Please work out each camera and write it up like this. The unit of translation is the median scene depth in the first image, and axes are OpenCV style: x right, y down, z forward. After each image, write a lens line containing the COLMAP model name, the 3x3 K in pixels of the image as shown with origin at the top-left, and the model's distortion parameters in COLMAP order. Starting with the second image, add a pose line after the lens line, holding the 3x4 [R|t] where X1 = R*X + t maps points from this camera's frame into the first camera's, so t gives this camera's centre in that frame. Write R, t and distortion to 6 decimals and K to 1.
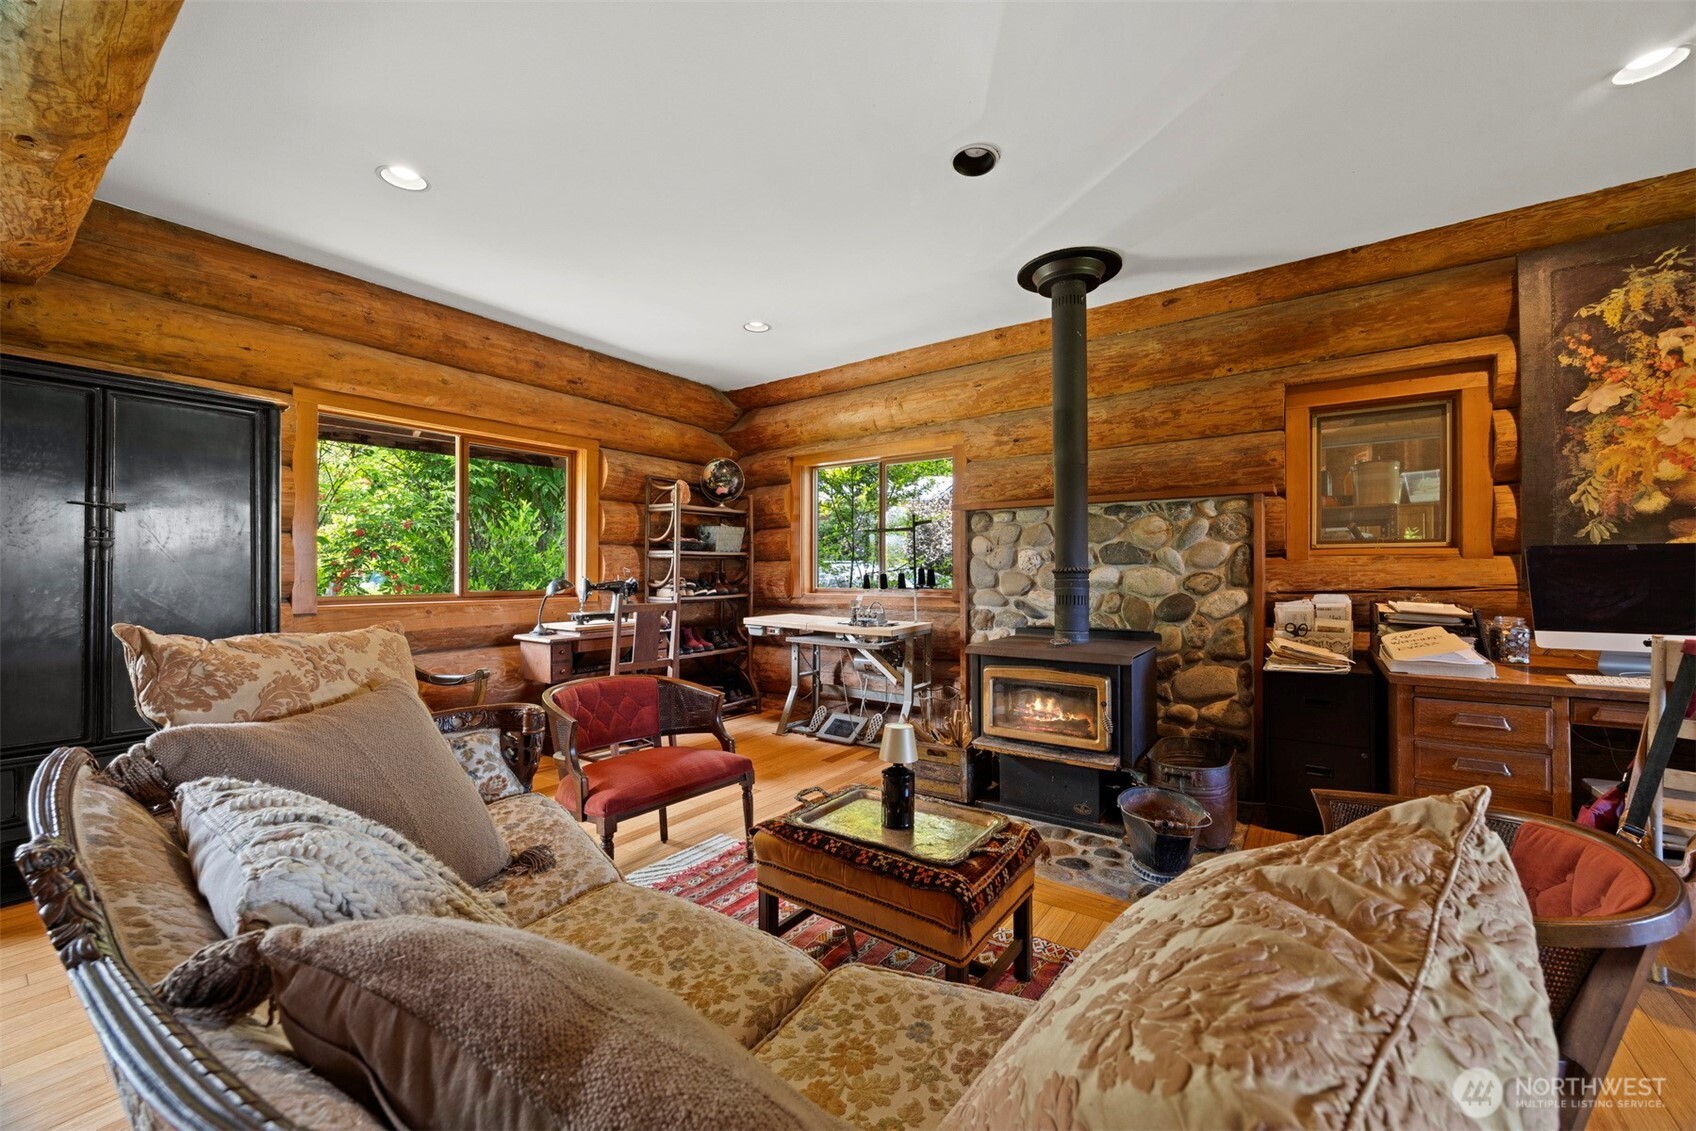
lens RADIAL K [[665.4, 0, 848.0], [0, 665.4, 565.5], [0, 0, 1]] dist [-0.000828, -0.000034]
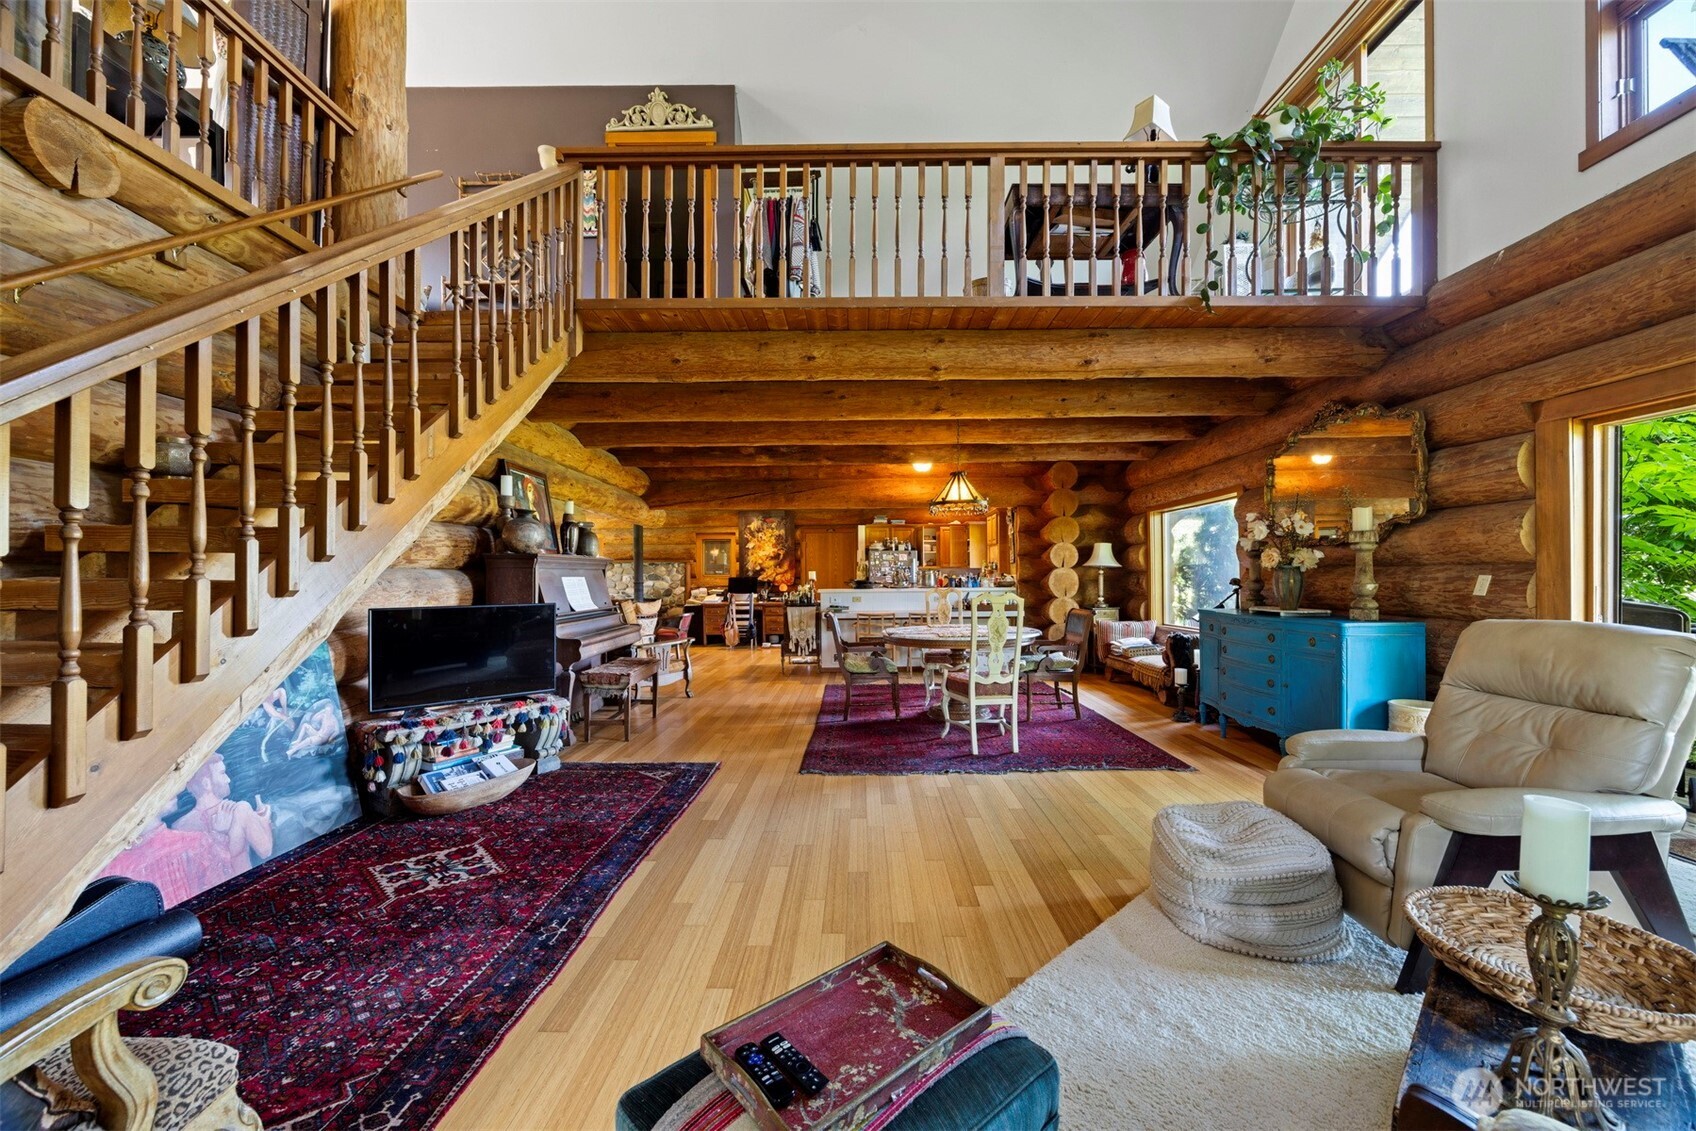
lens RADIAL K [[665.4, 0, 848.0], [0, 665.4, 565.5], [0, 0, 1]] dist [-0.000828, -0.000034]
pose [[0.824325, 0.003209, 0.566108, -0.743930], [-0.003668, 0.999993, -0.000328, -0.084797], [-0.566105, -0.001806, 0.824331, -2.529309]]
